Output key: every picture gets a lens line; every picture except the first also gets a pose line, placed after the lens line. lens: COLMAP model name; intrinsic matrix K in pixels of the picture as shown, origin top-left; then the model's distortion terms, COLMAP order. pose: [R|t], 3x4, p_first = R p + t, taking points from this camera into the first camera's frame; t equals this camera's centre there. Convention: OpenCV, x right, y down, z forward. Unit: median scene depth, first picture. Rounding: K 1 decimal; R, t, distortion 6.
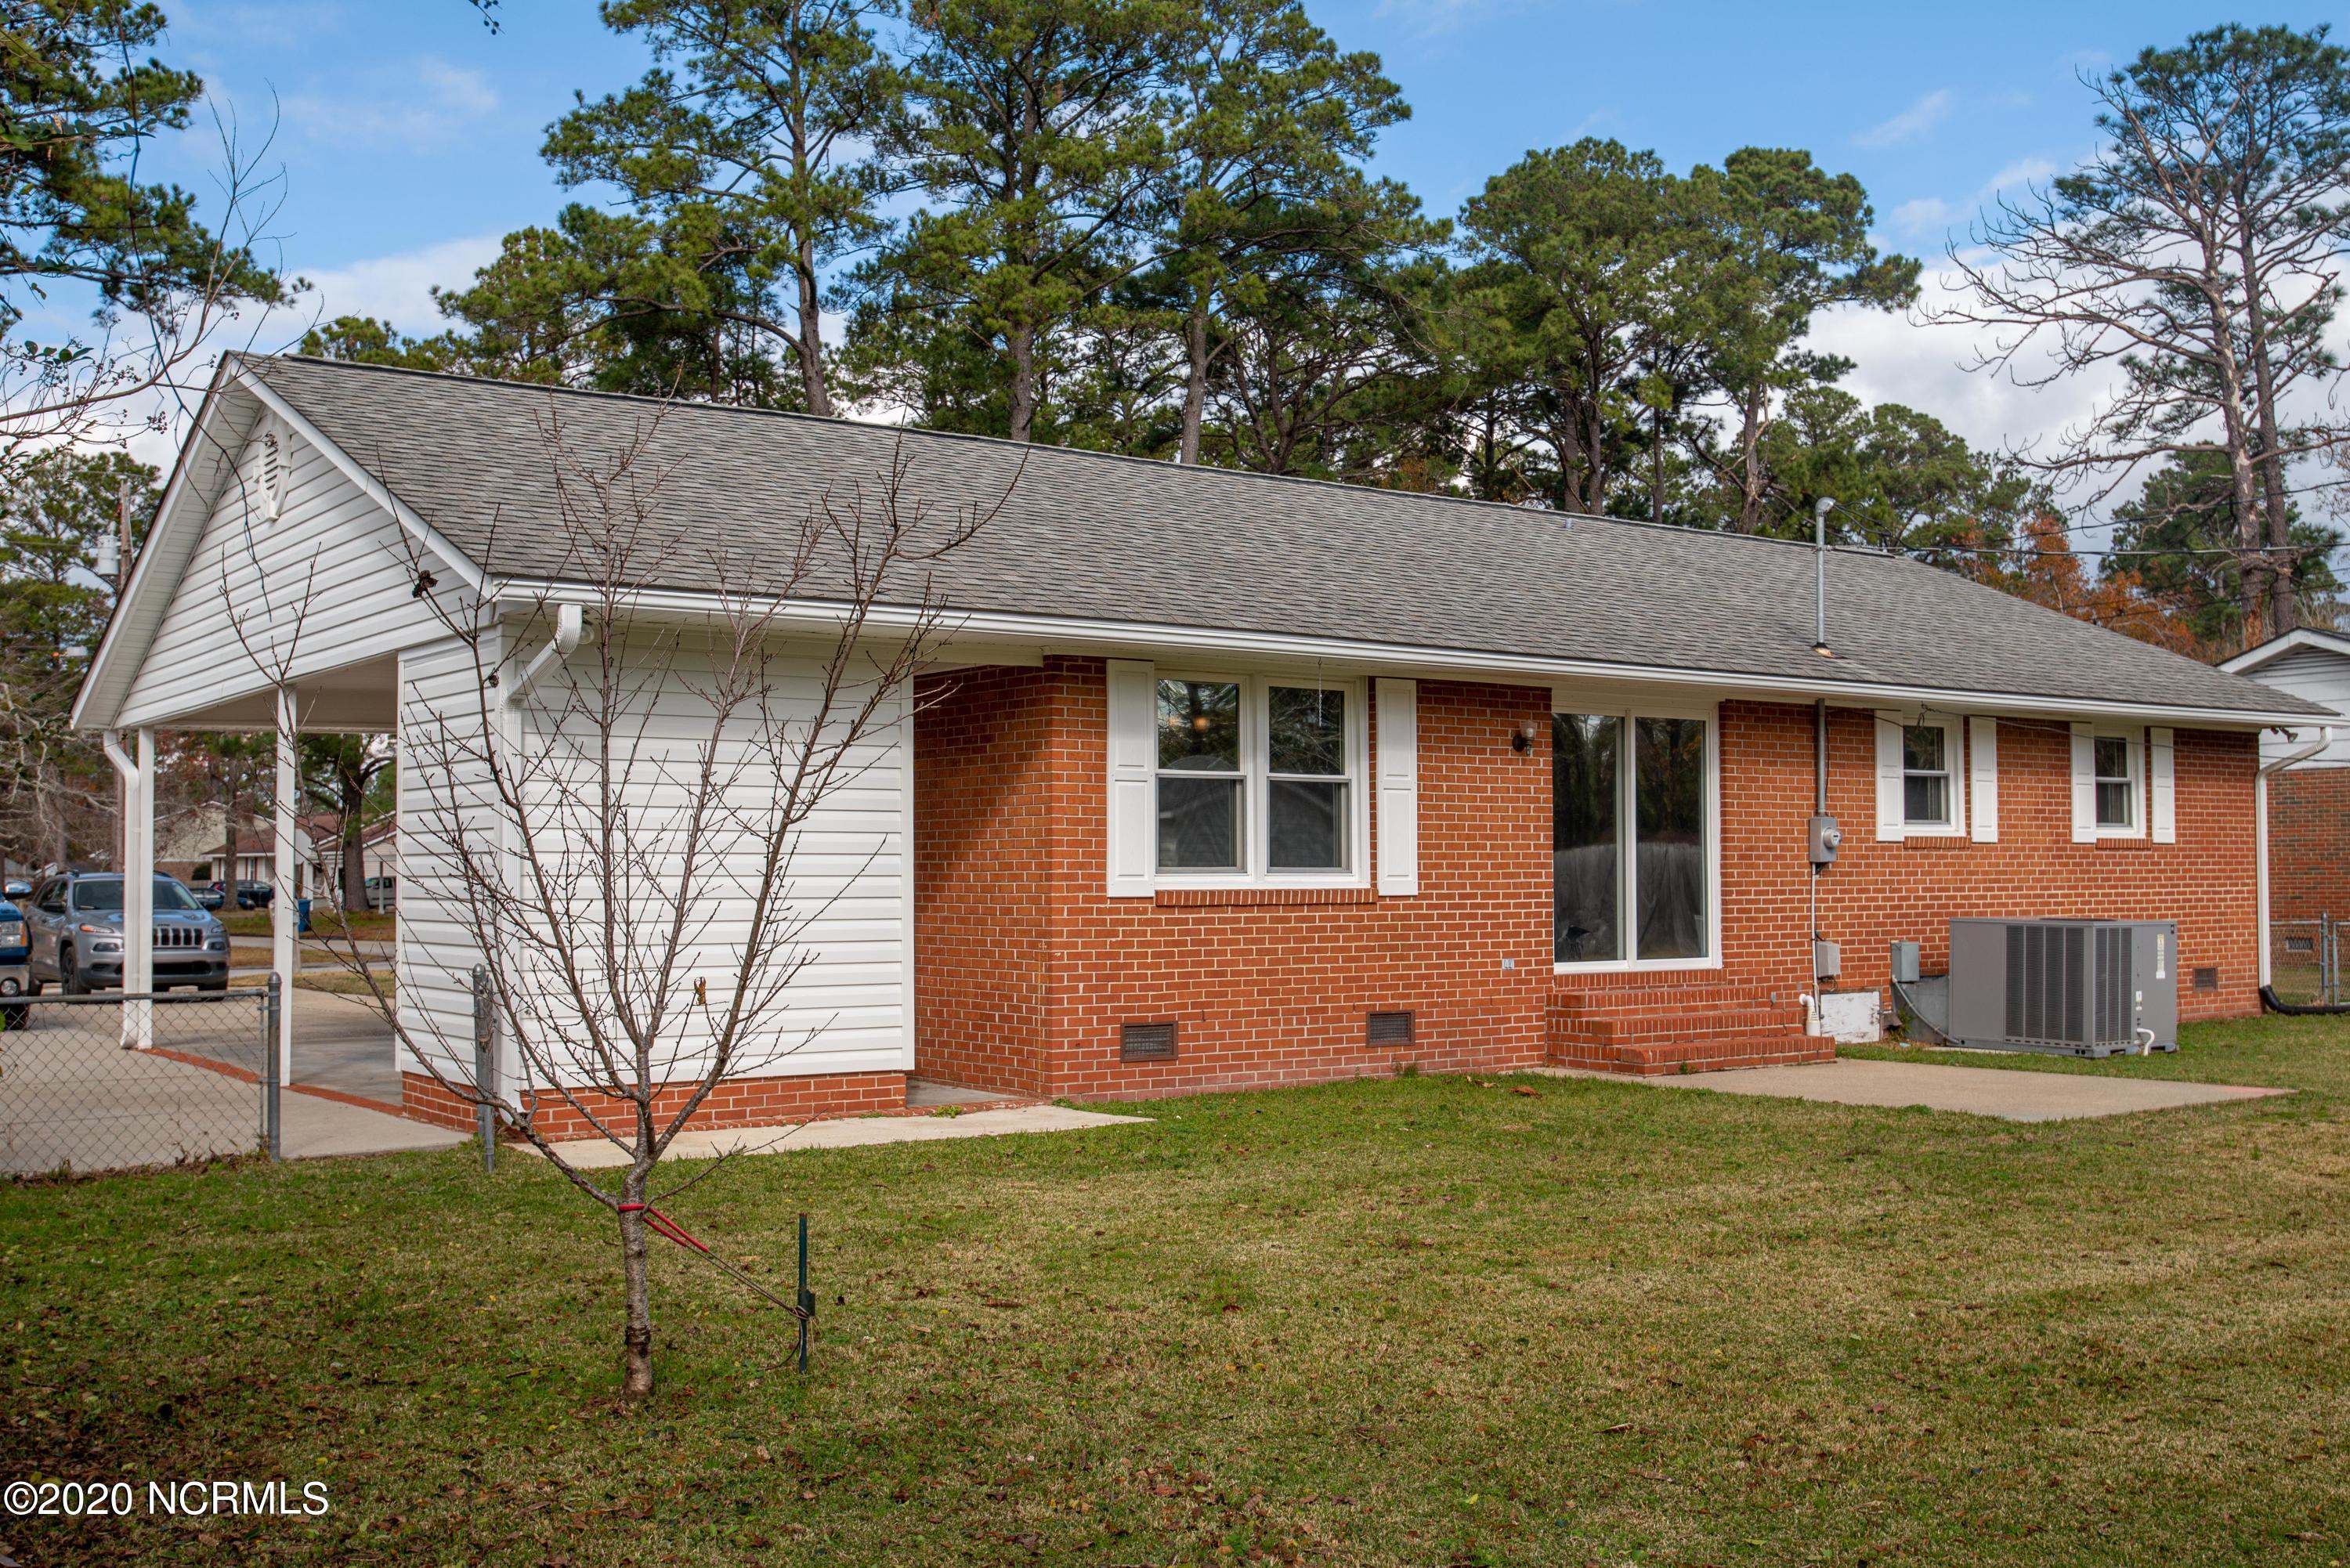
lens RADIAL K [[2347.1, 0, 1175.1], [0, 2347.1, 789.5], [0, 0, 1]] dist [-0.032392, 0.000000]
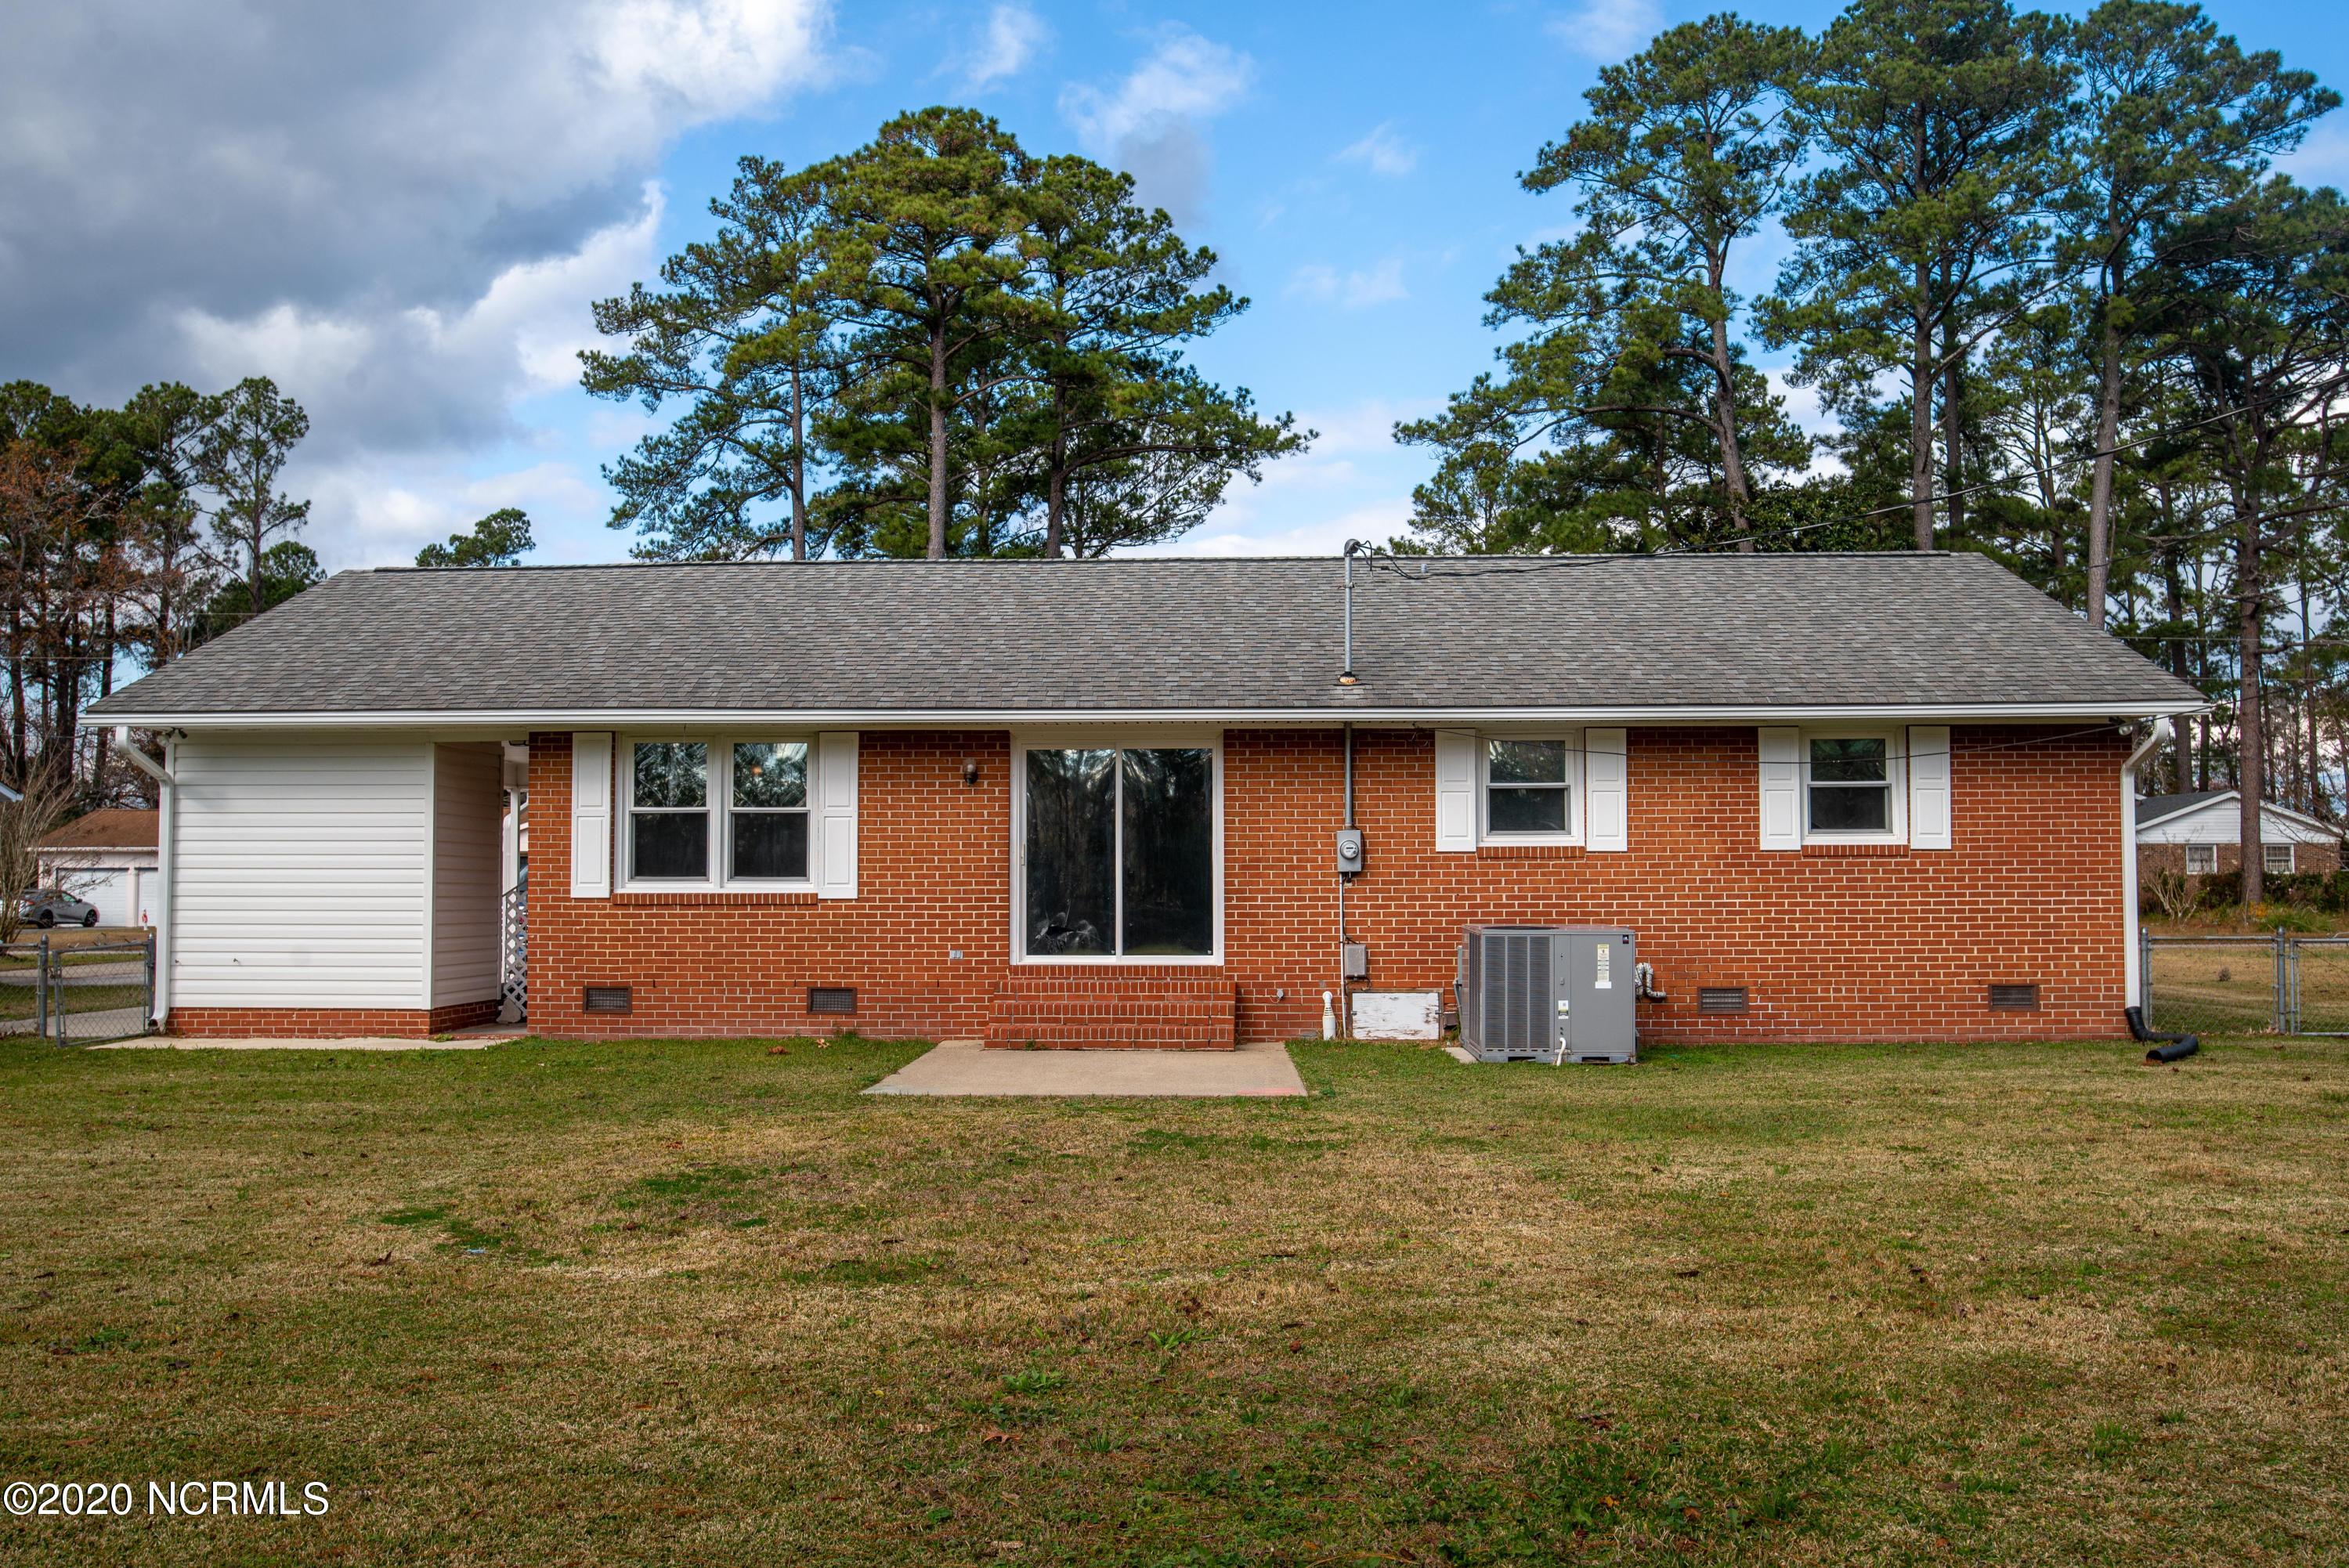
lens RADIAL K [[1997.6, 0, 1174.2], [0, 1997.6, 780.9], [0, 0, 1]] dist [-0.054649, 0.000421]
pose [[0.775548, -0.030990, -0.630527, 0.867411], [0.022423, 0.999516, -0.021545, 0.007341], [0.630890, 0.002571, 0.775868, 0.240967]]
